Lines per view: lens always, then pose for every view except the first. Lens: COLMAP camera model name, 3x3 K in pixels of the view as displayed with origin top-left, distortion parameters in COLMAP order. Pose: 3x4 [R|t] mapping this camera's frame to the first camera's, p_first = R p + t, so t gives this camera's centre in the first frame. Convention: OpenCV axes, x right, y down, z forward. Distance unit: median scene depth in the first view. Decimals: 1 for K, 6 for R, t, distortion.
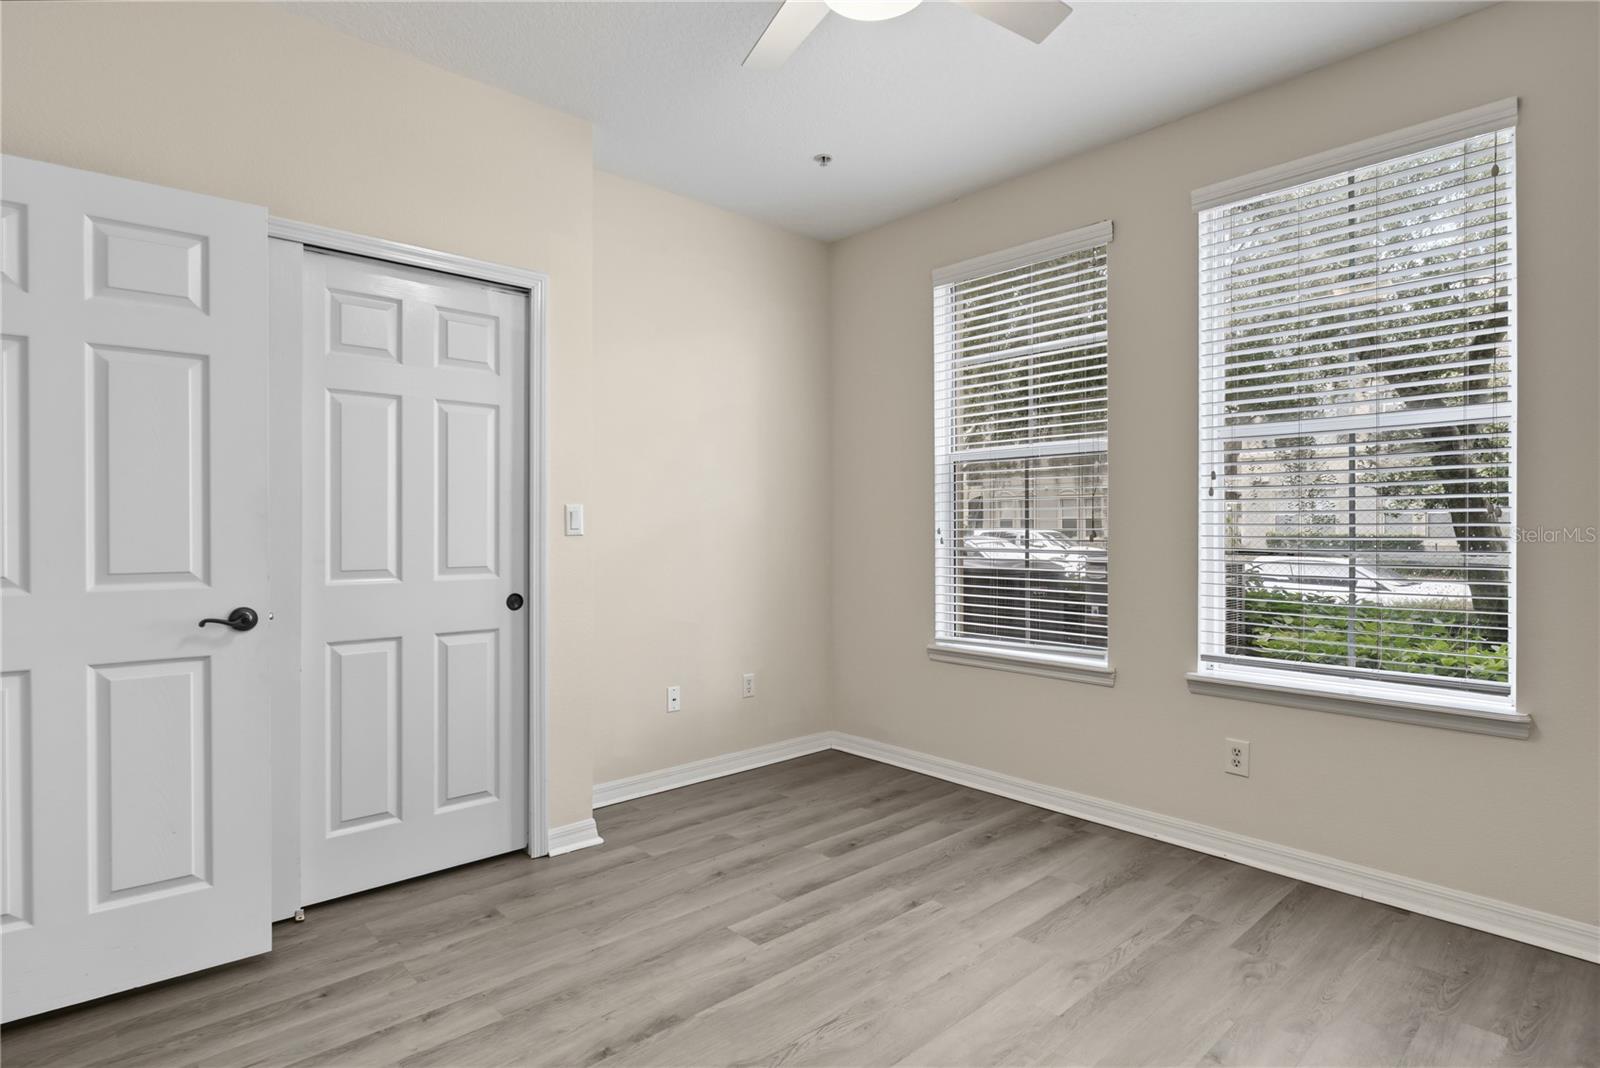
lens RADIAL K [[823.0, 0, 800.0], [0, 823.0, 534.0], [0, 0, 1]] dist [-0.003531, 0.002138]
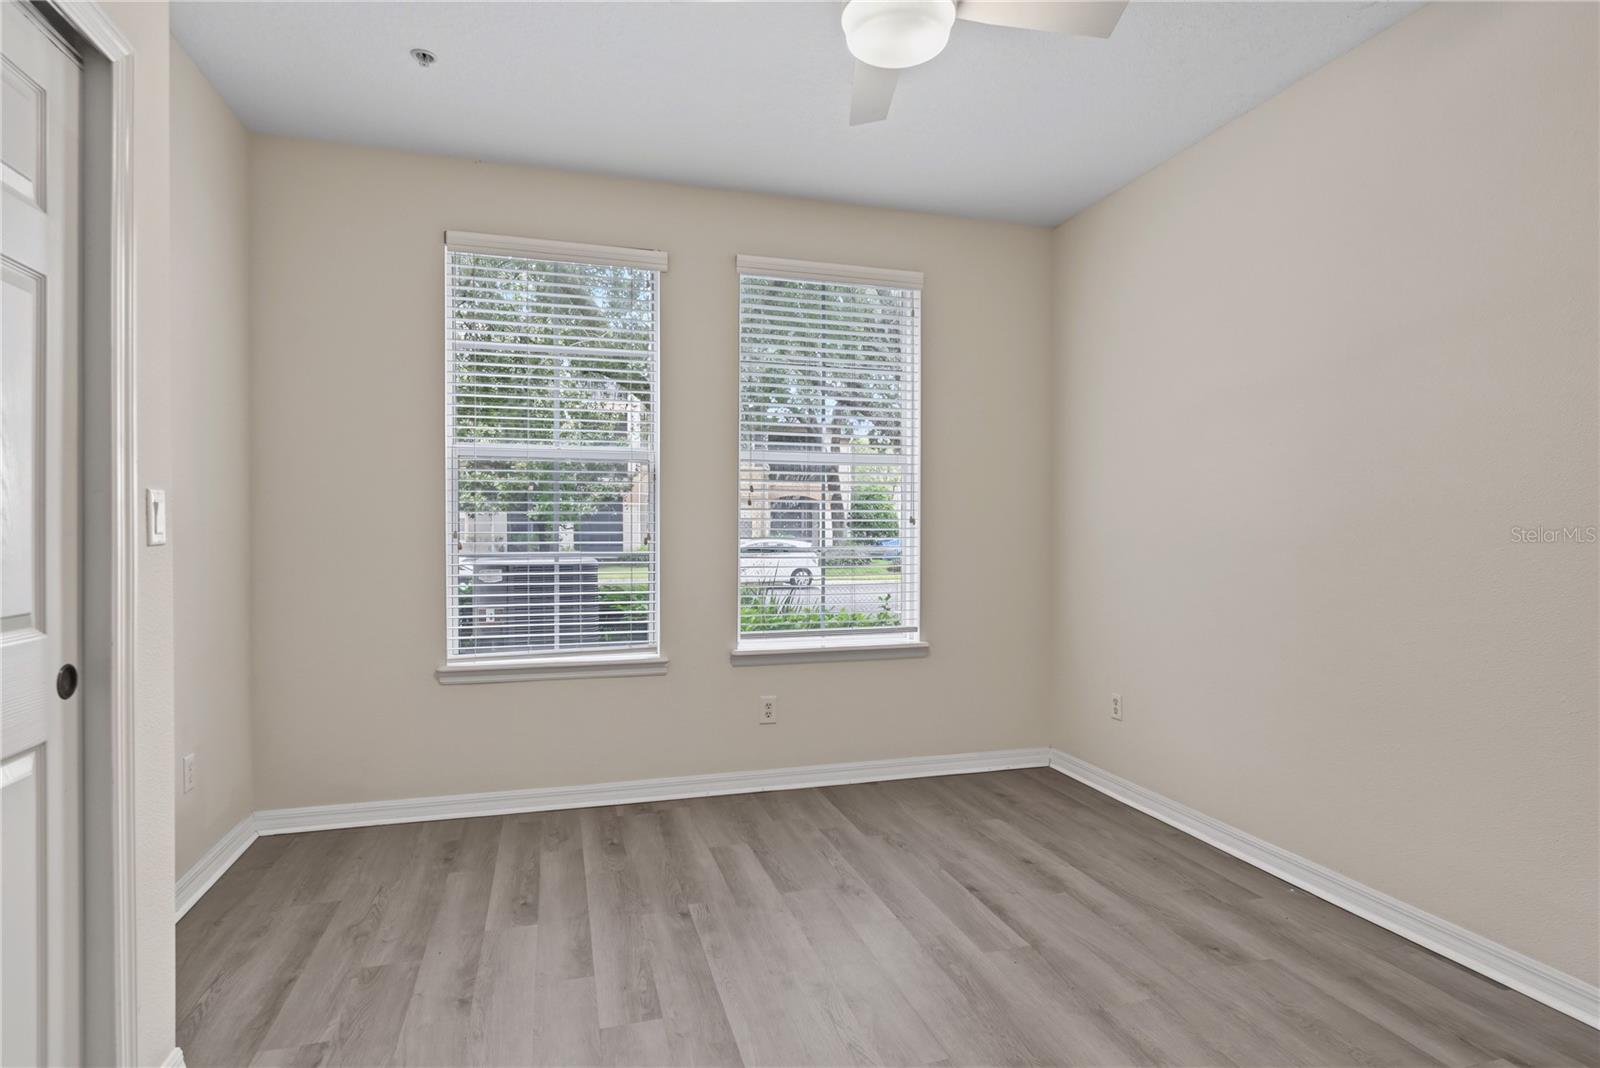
lens RADIAL K [[823.0, 0, 800.0], [0, 823.0, 534.0], [0, 0, 1]] dist [-0.003531, 0.002138]
pose [[0.441682, -0.003759, 0.897164, -0.584528], [0.004647, 0.999987, 0.001902, -0.004442], [-0.897160, 0.003329, 0.441694, 0.379963]]
